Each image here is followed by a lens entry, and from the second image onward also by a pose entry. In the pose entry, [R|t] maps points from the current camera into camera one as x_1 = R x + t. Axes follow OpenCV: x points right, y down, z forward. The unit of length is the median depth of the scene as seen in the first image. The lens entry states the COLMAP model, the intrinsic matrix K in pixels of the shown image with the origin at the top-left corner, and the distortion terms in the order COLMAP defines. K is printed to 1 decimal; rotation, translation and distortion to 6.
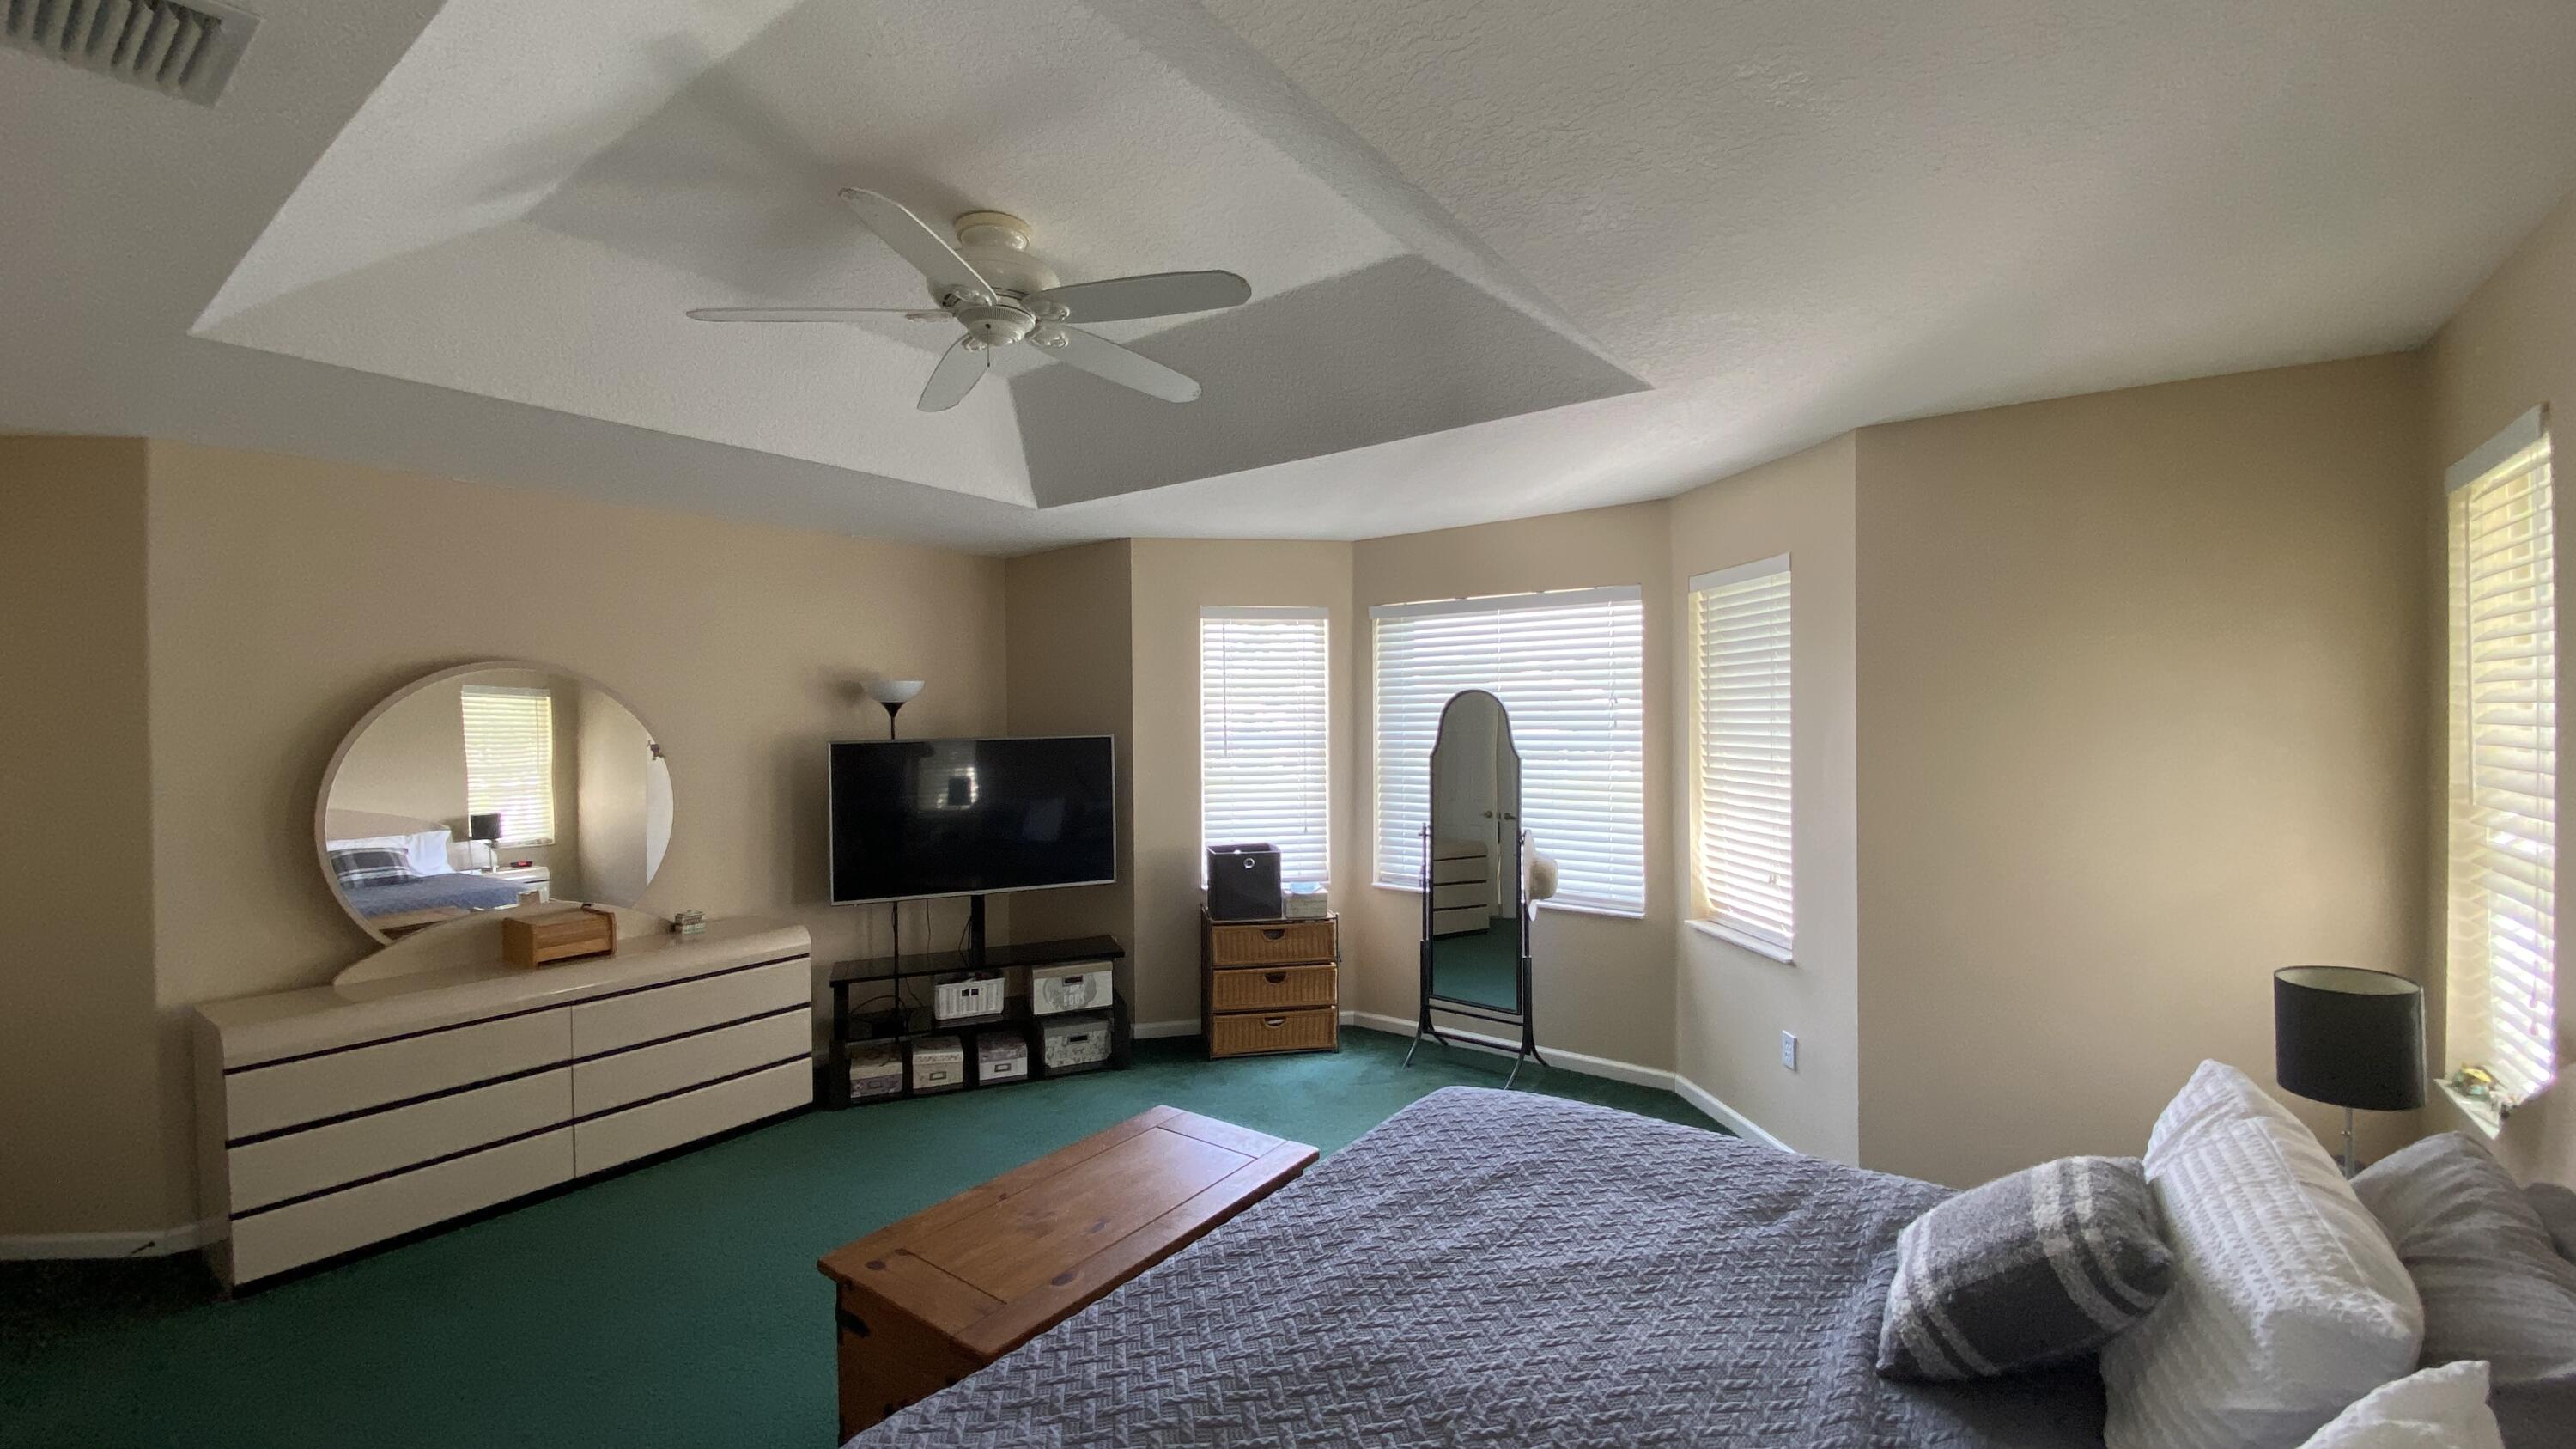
lens RADIAL K [[1035.4, 0, 1281.4], [0, 1035.4, 714.1], [0, 0, 1]] dist [0.009291, -0.004832]
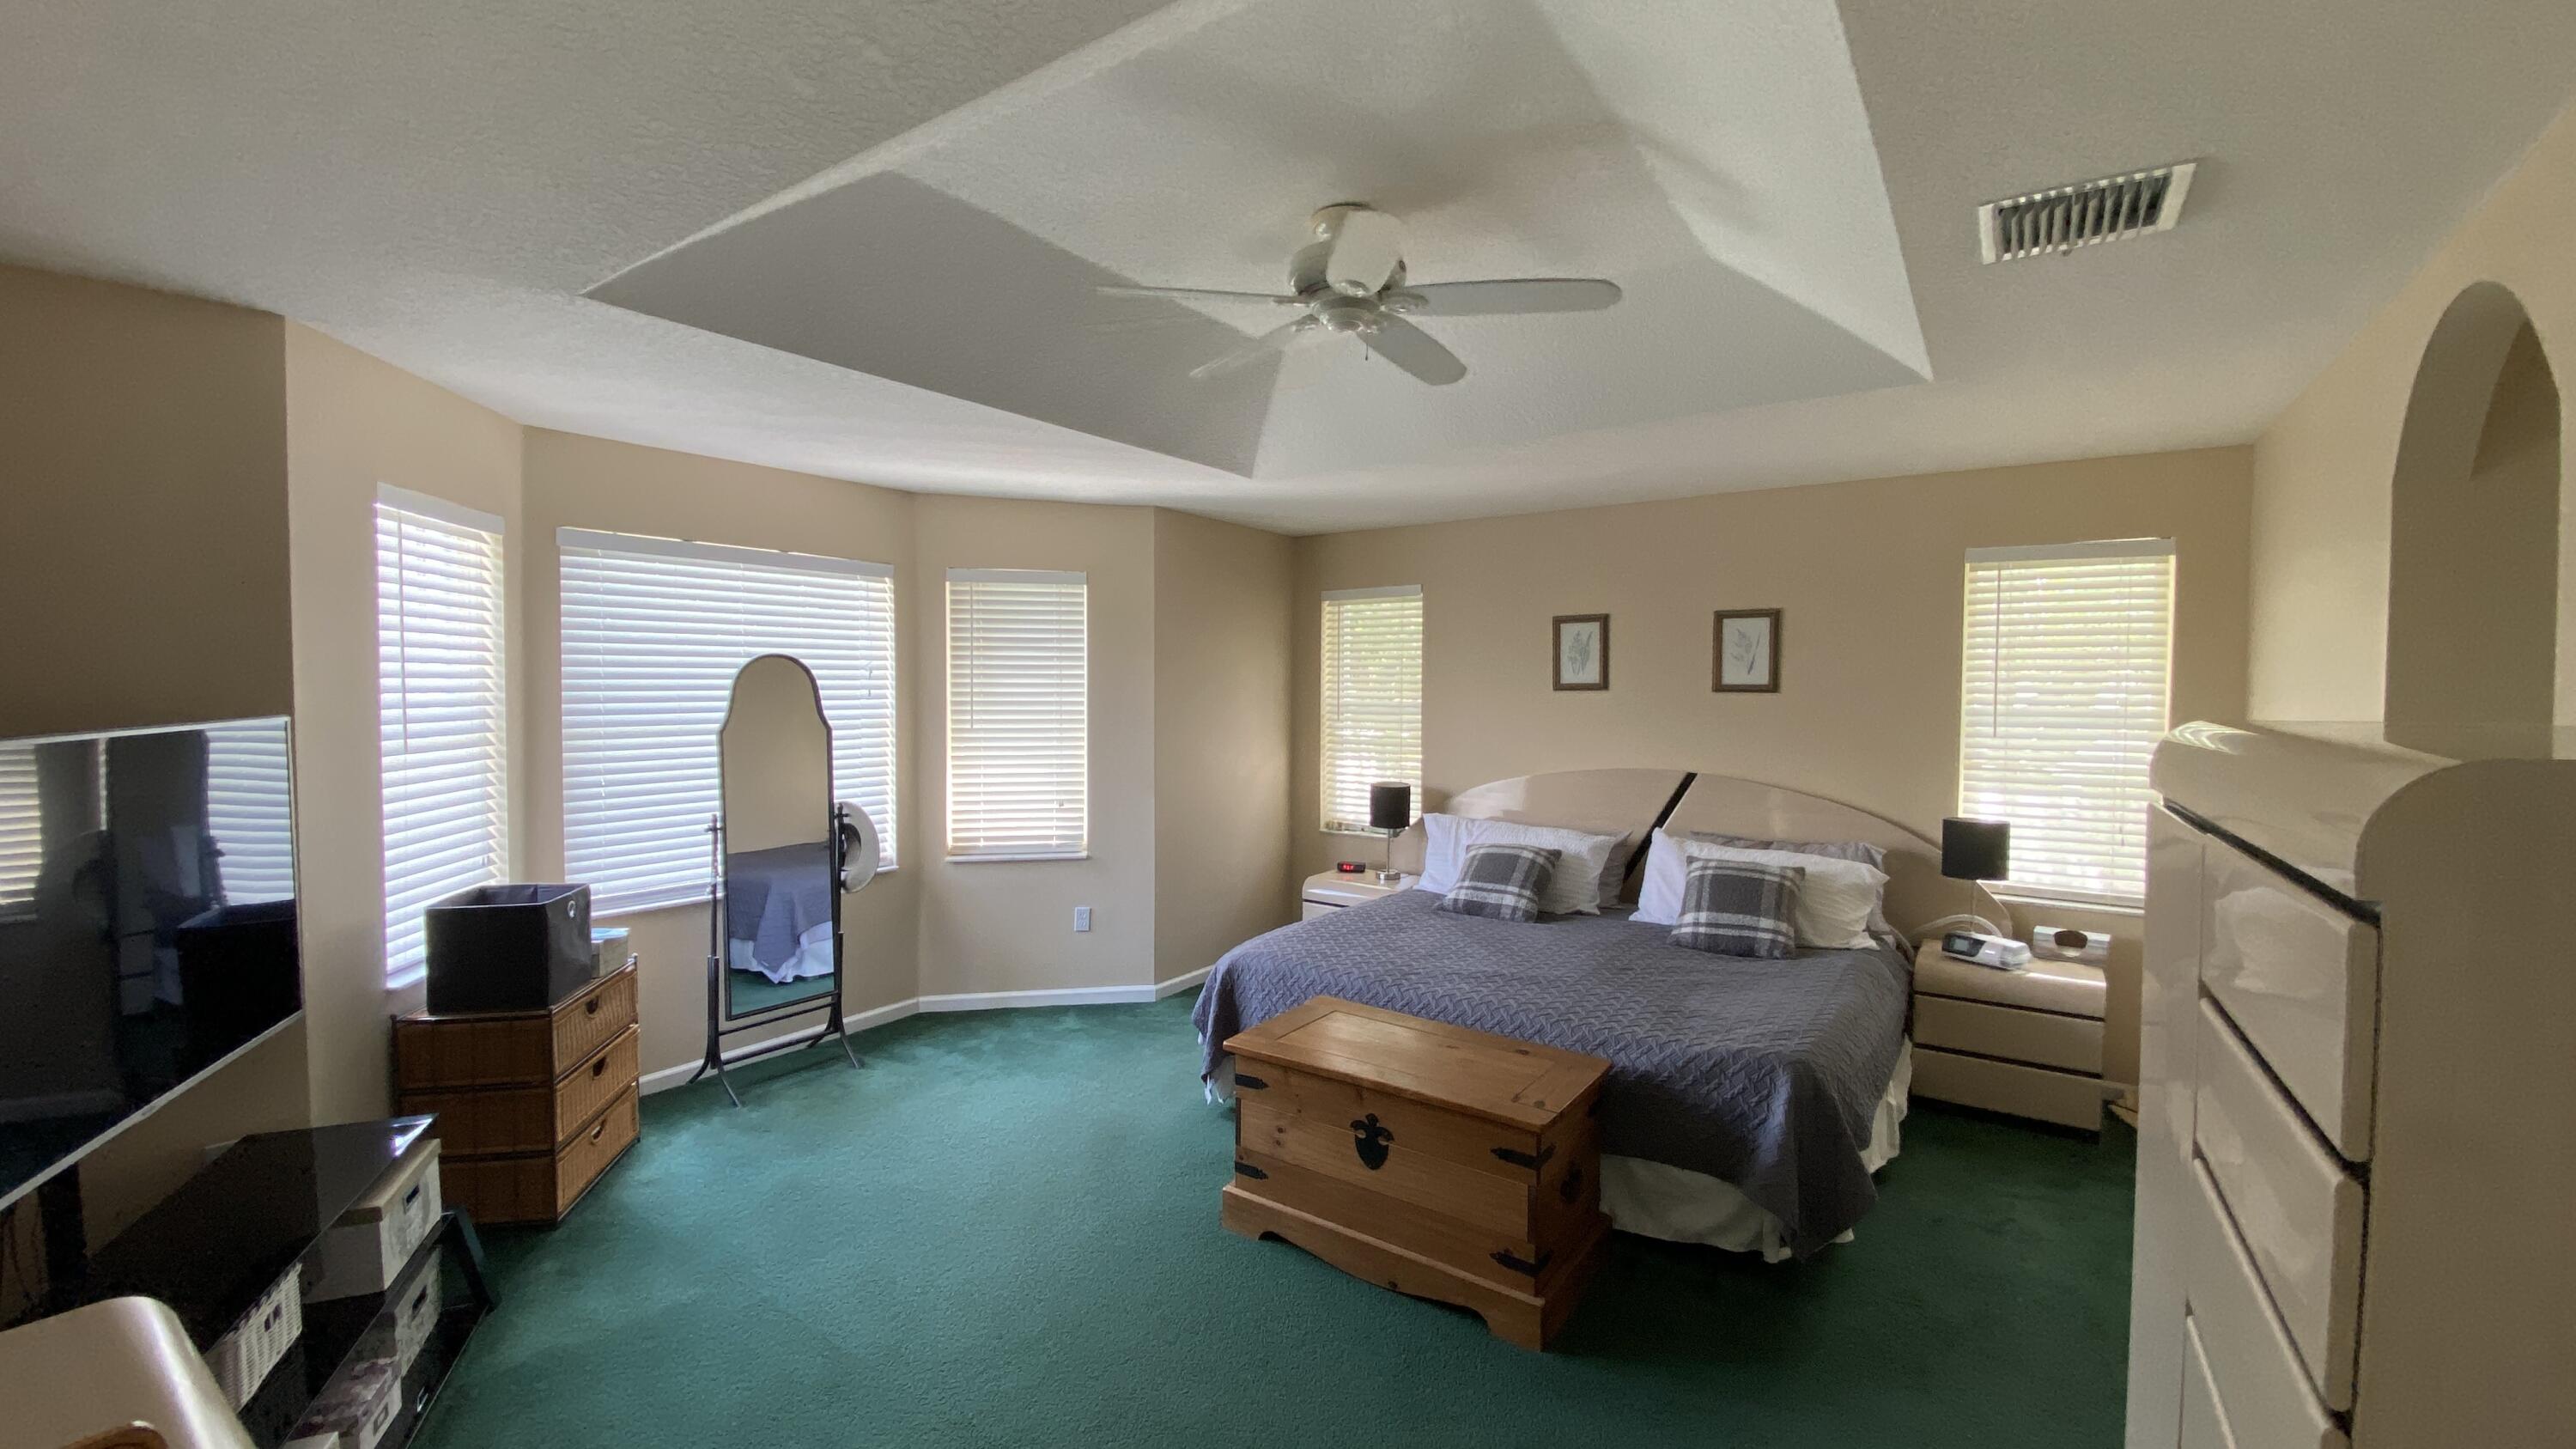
lens RADIAL K [[1035.4, 0, 1289.9], [0, 1035.4, 723.2], [0, 0, 1]] dist [0.009291, -0.004832]
pose [[-0.030558, -0.031466, 0.999038, -0.725638], [0.000666, 0.999503, 0.031501, 0.007019], [-0.999533, 0.001628, -0.030522, 0.586631]]
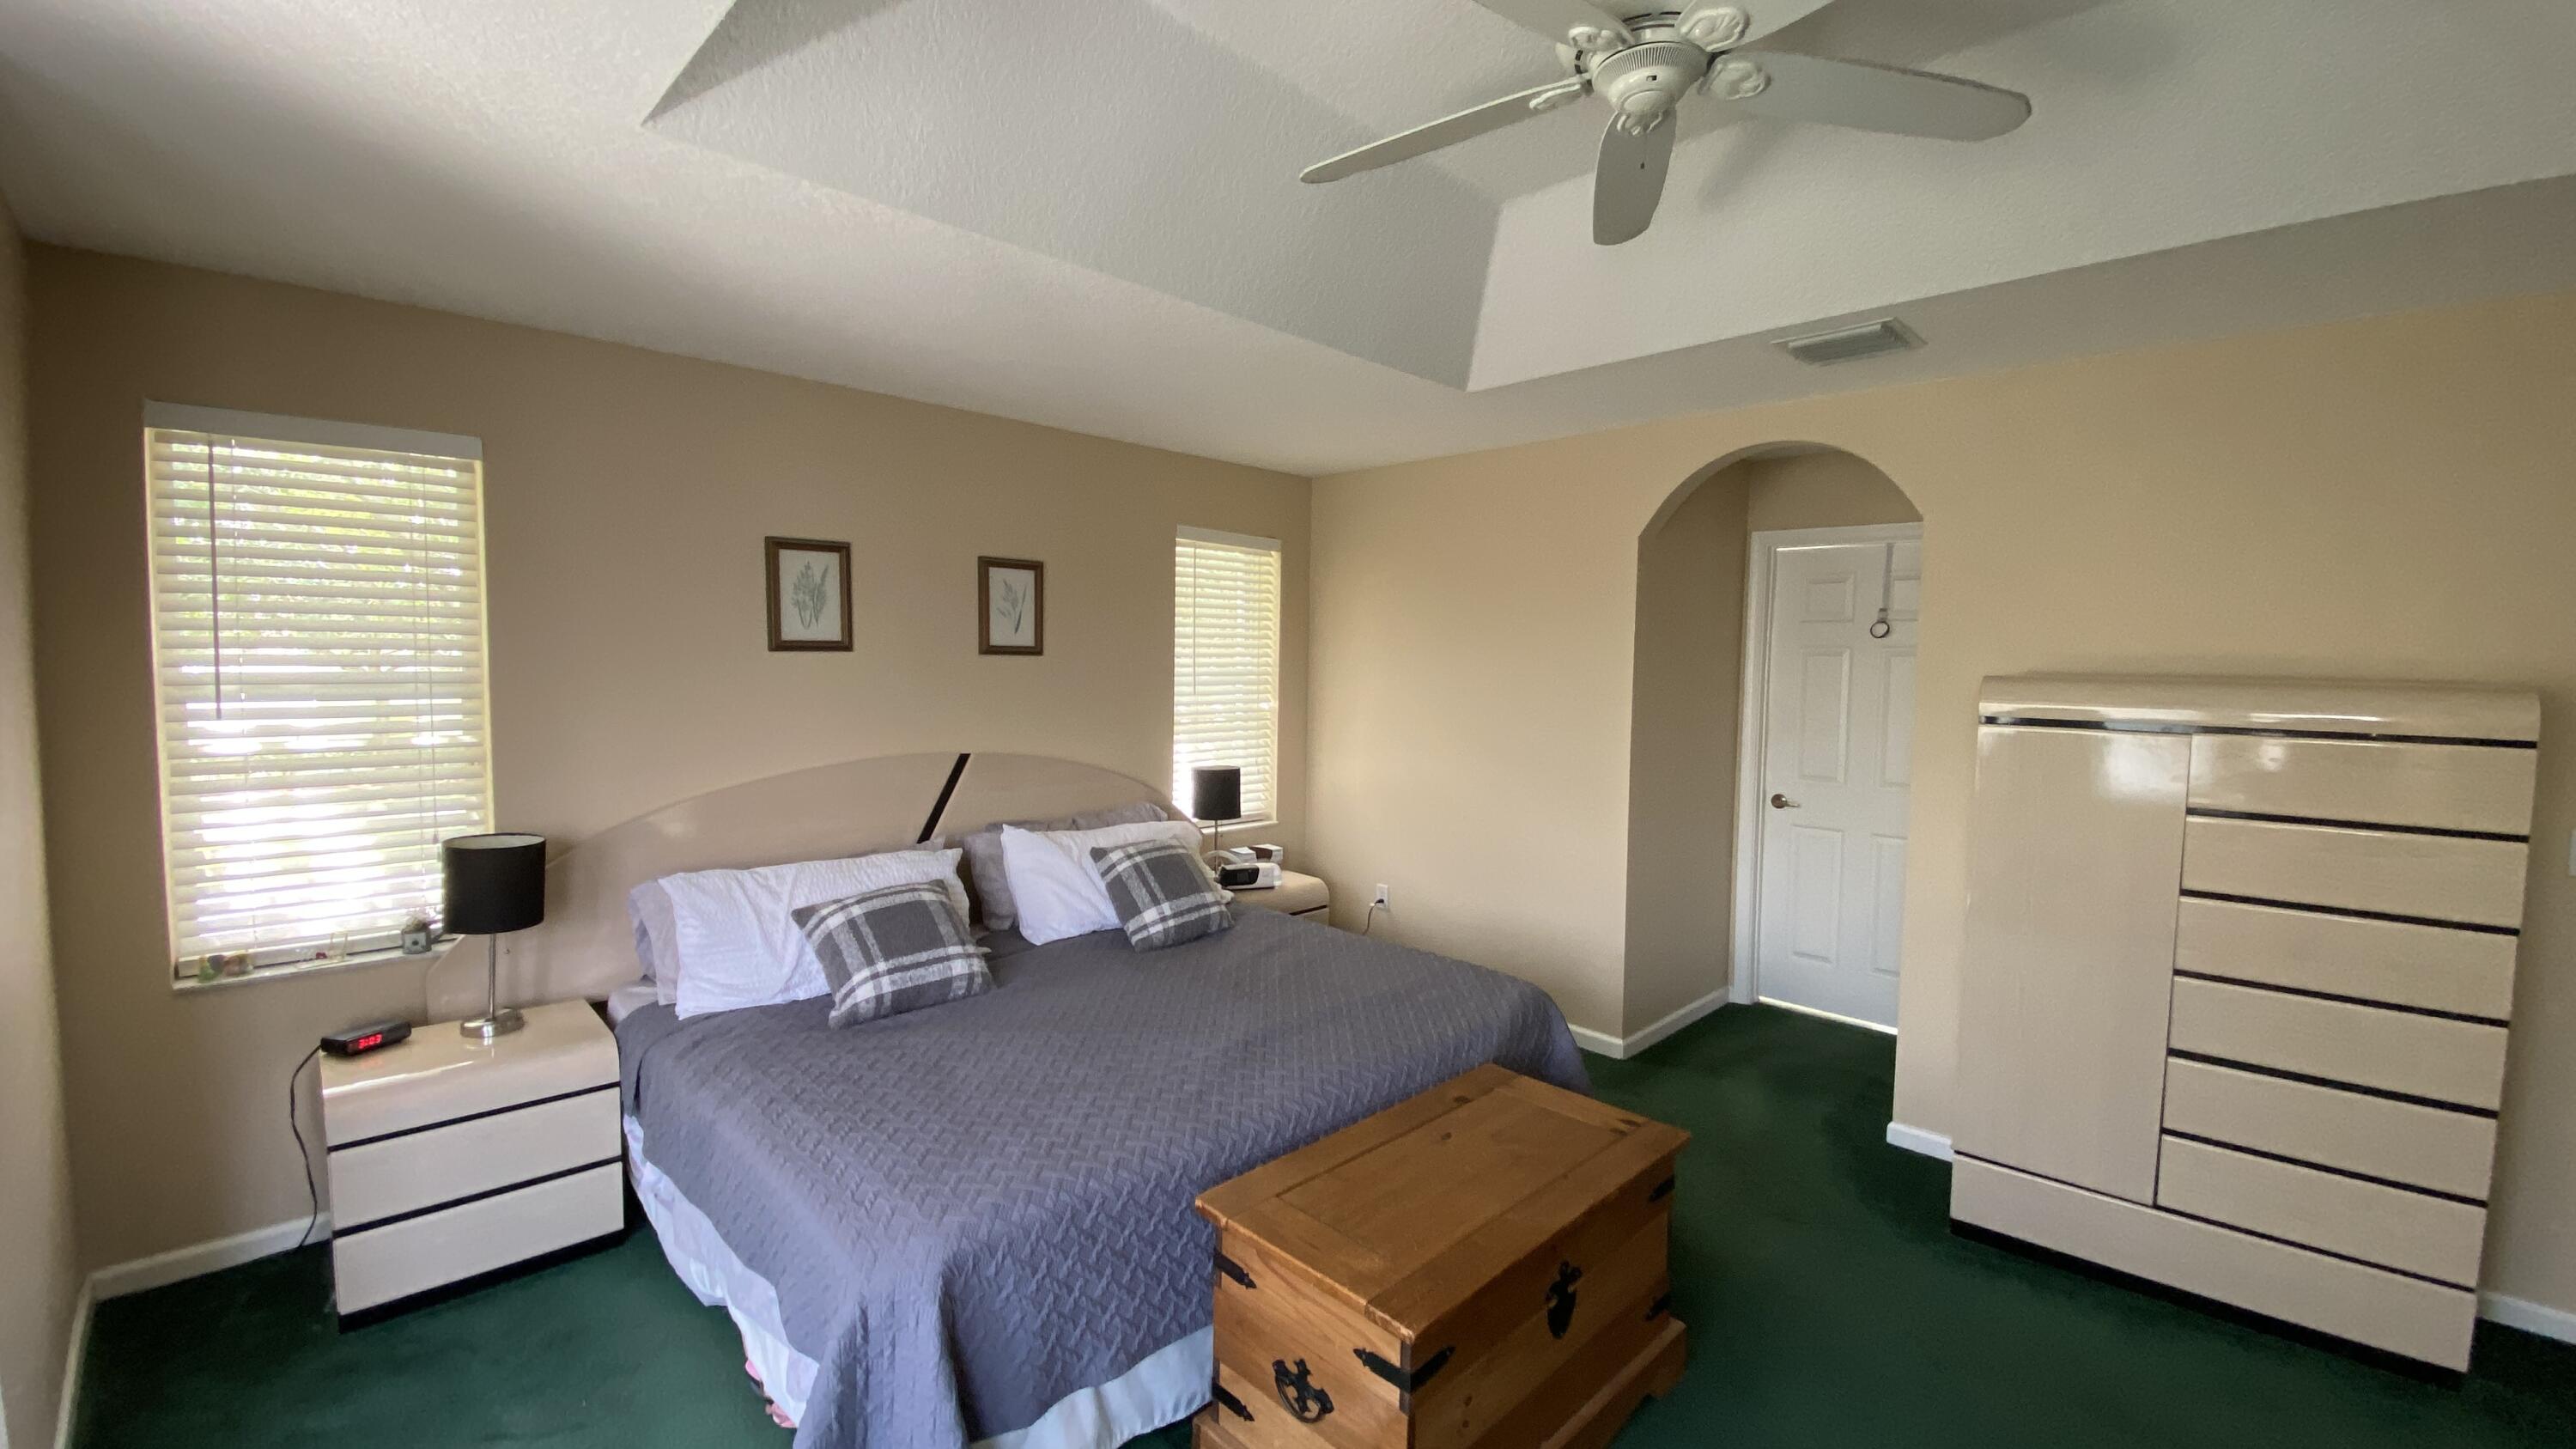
lens RADIAL K [[1035.4, 0, 1272.9], [0, 1035.4, 705.4], [0, 0, 1]] dist [0.009291, -0.004832]
pose [[-0.990411, -0.016845, 0.137120, -0.066315], [-0.009721, 0.998576, 0.052459, 0.003917], [-0.137808, 0.050623, -0.989164, 0.948776]]
